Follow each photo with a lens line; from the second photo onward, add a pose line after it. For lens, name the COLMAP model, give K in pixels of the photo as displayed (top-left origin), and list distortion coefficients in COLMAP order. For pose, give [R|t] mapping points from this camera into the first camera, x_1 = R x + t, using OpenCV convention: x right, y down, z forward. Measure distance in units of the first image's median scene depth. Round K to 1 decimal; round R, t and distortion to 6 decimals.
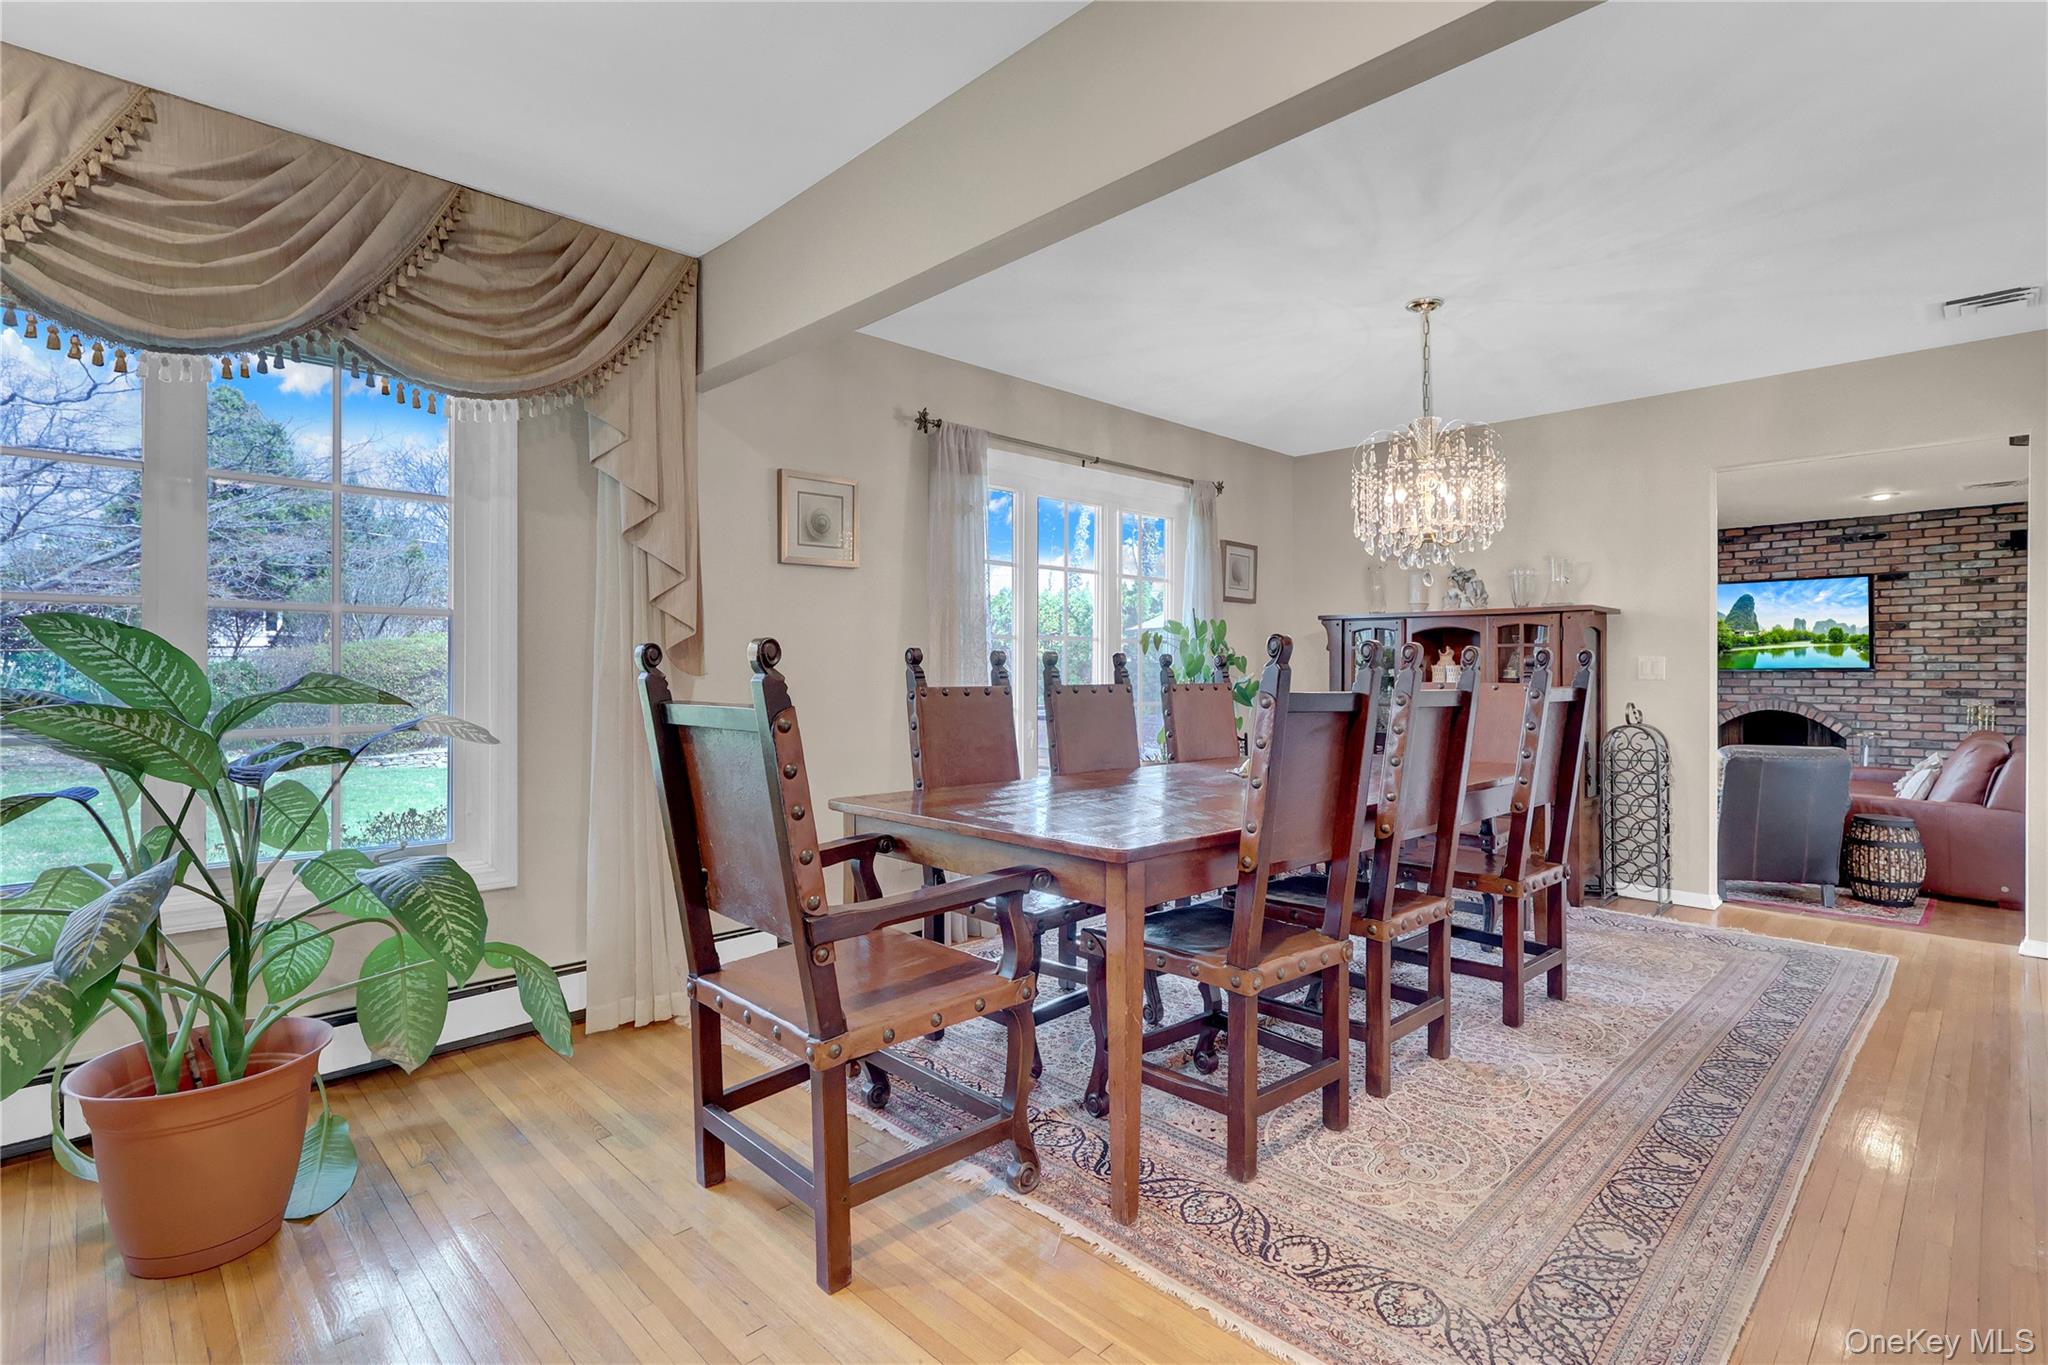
lens RADIAL K [[964.4, 0, 1009.1], [0, 964.4, 676.5], [0, 0, 1]] dist [0.003457, 0.001254]
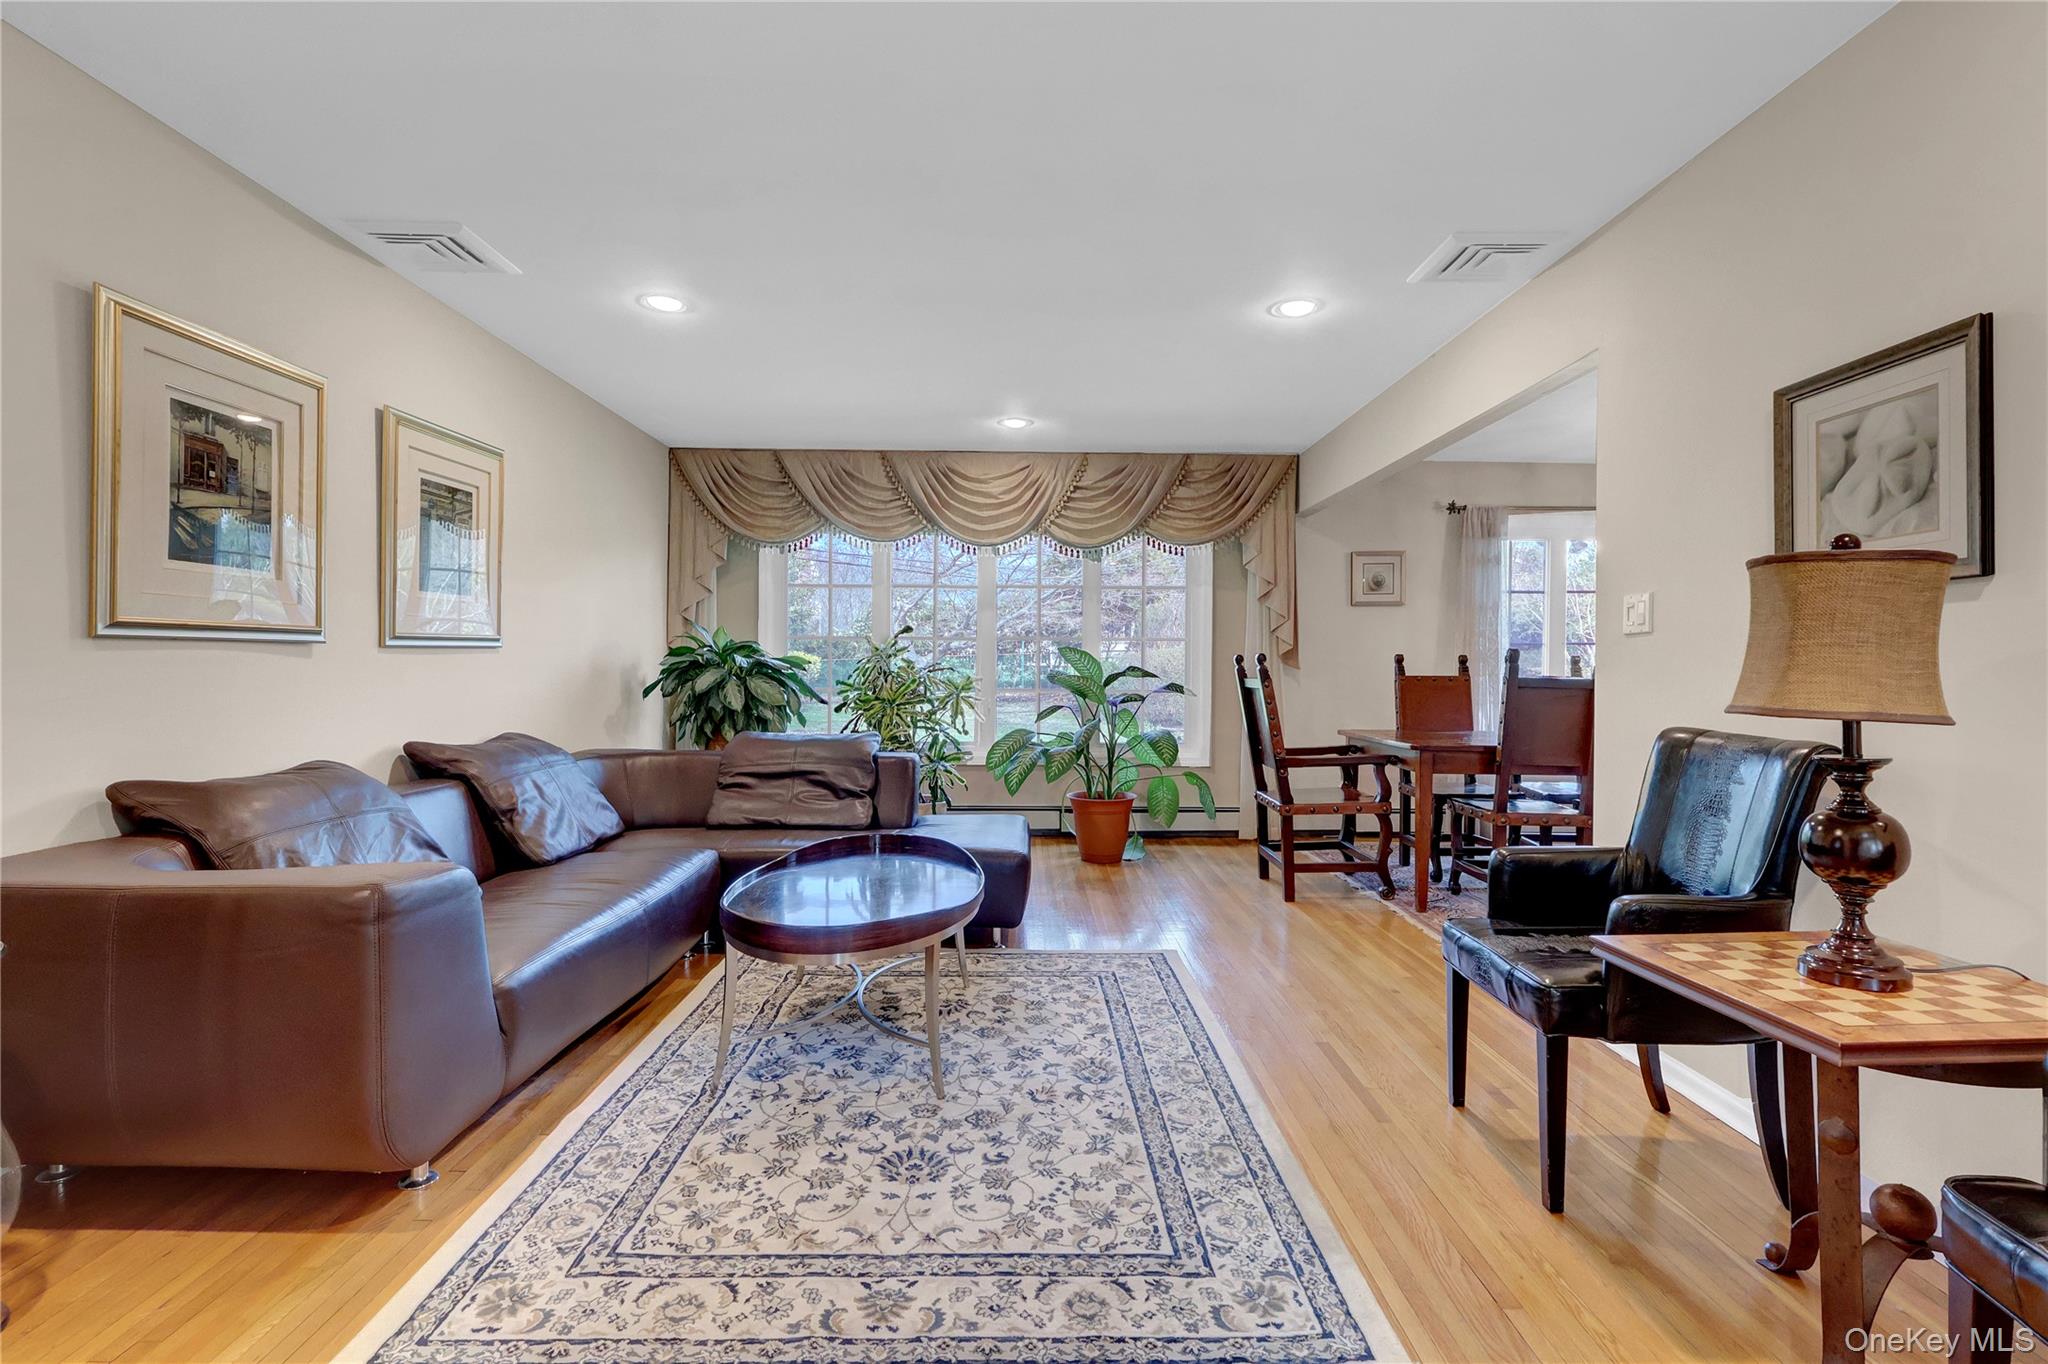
lens RADIAL K [[964.4, 0, 1023.9], [0, 964.4, 661.5], [0, 0, 1]] dist [0.003457, 0.001254]
pose [[0.724381, -0.002320, -0.689396, 0.682020], [-0.008193, 0.999895, -0.011973, 0.013512], [0.689351, 0.014321, 0.724286, -0.861839]]
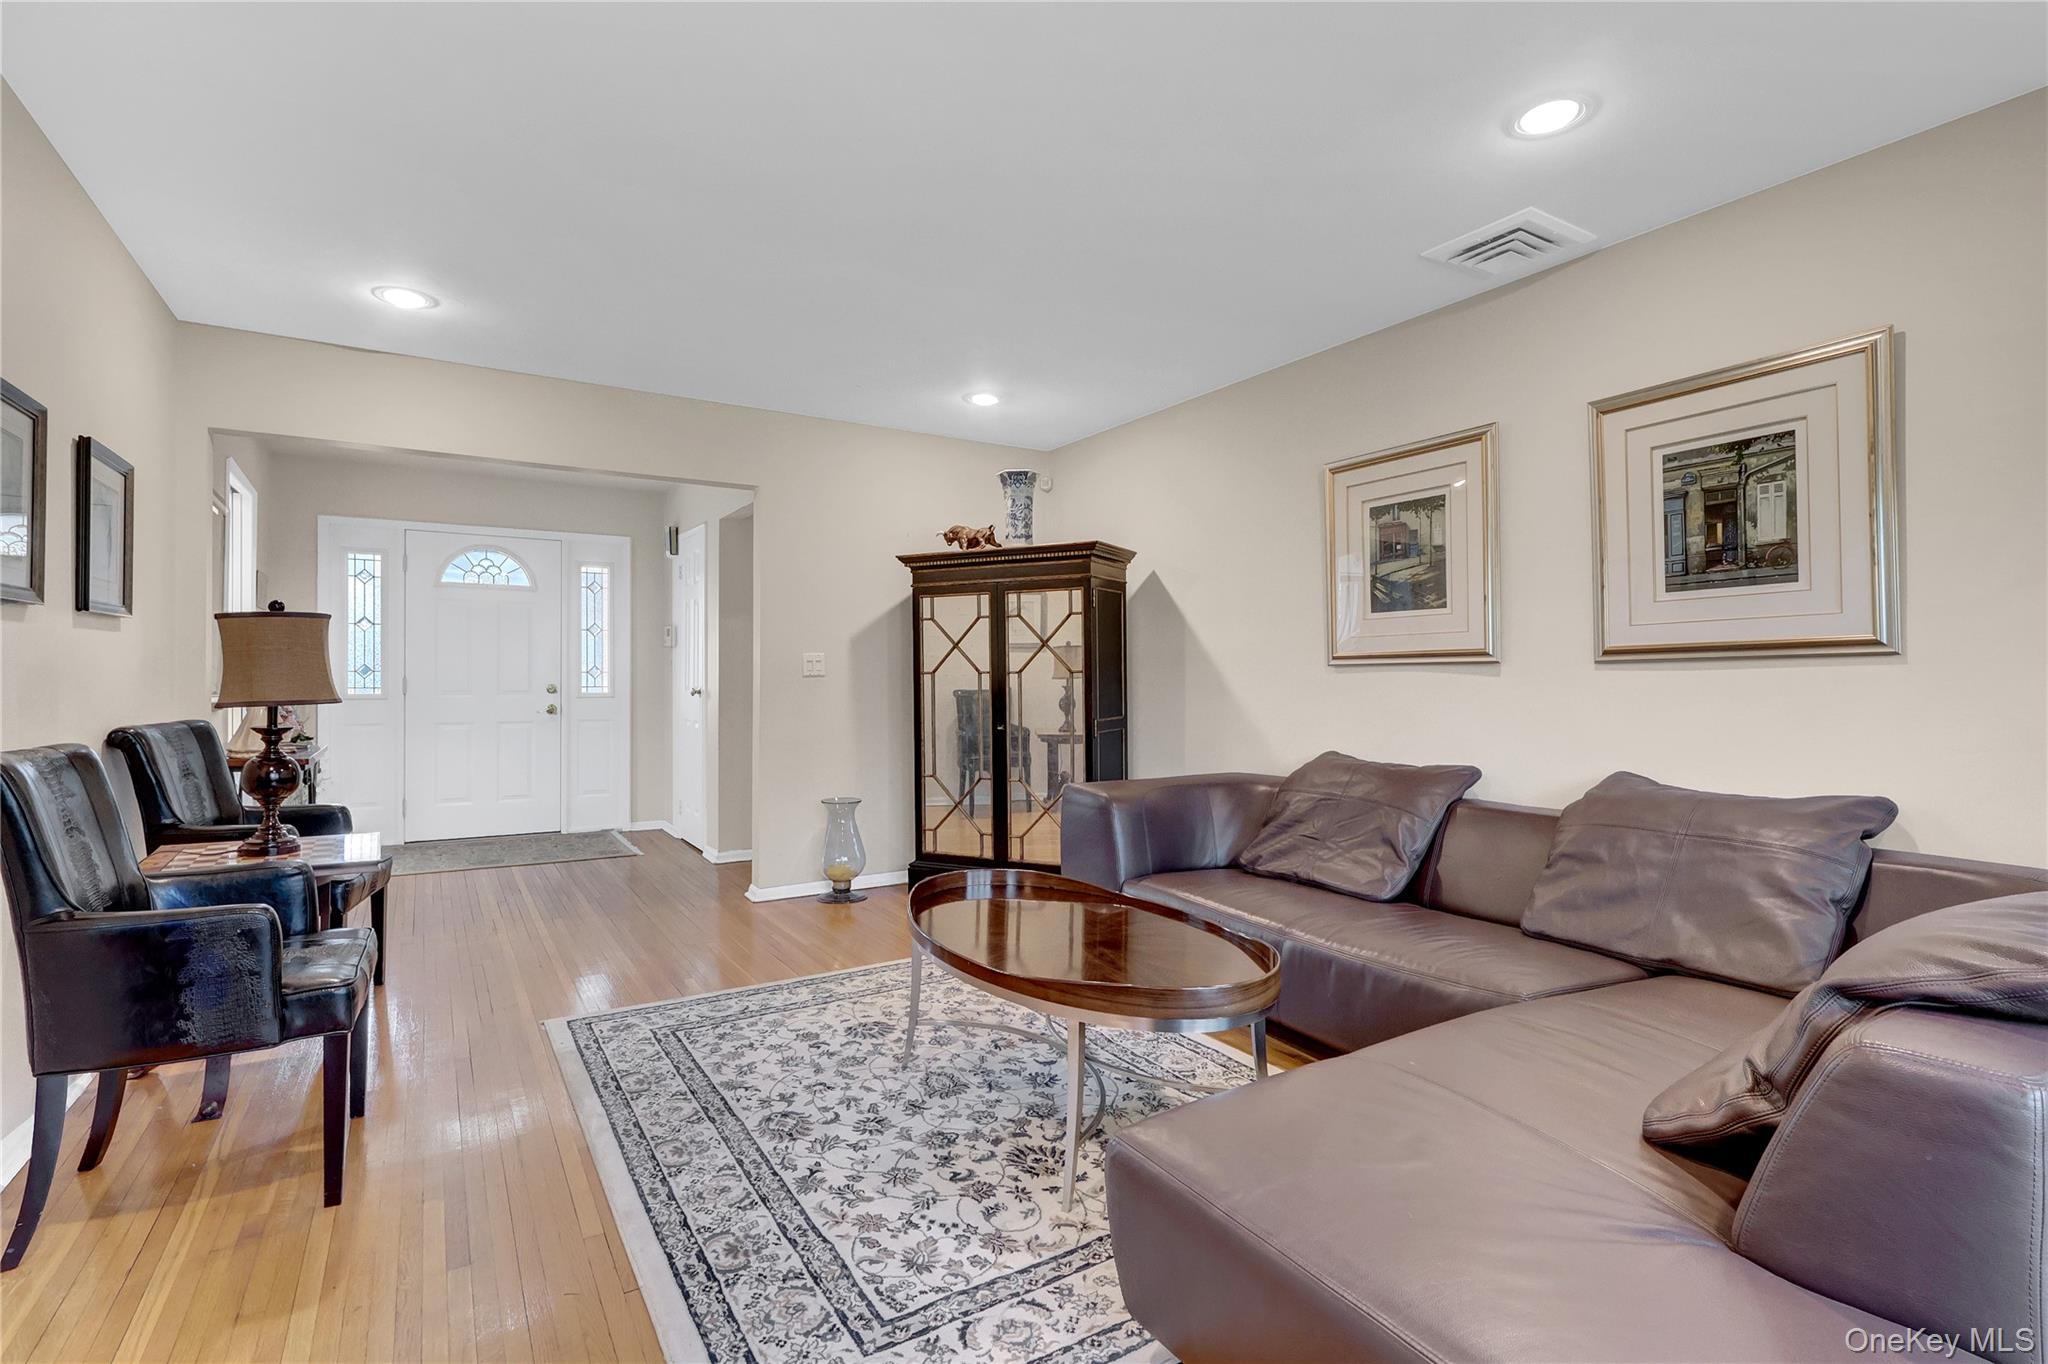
lens RADIAL K [[964.4, 0, 1020.6], [0, 964.4, 671.9], [0, 0, 1]] dist [0.003457, 0.001254]
pose [[-0.976649, -0.004335, 0.214797, -0.292526], [-0.004241, 0.999991, 0.000895, -0.000519], [-0.214799, -0.000037, -0.976658, 0.641963]]
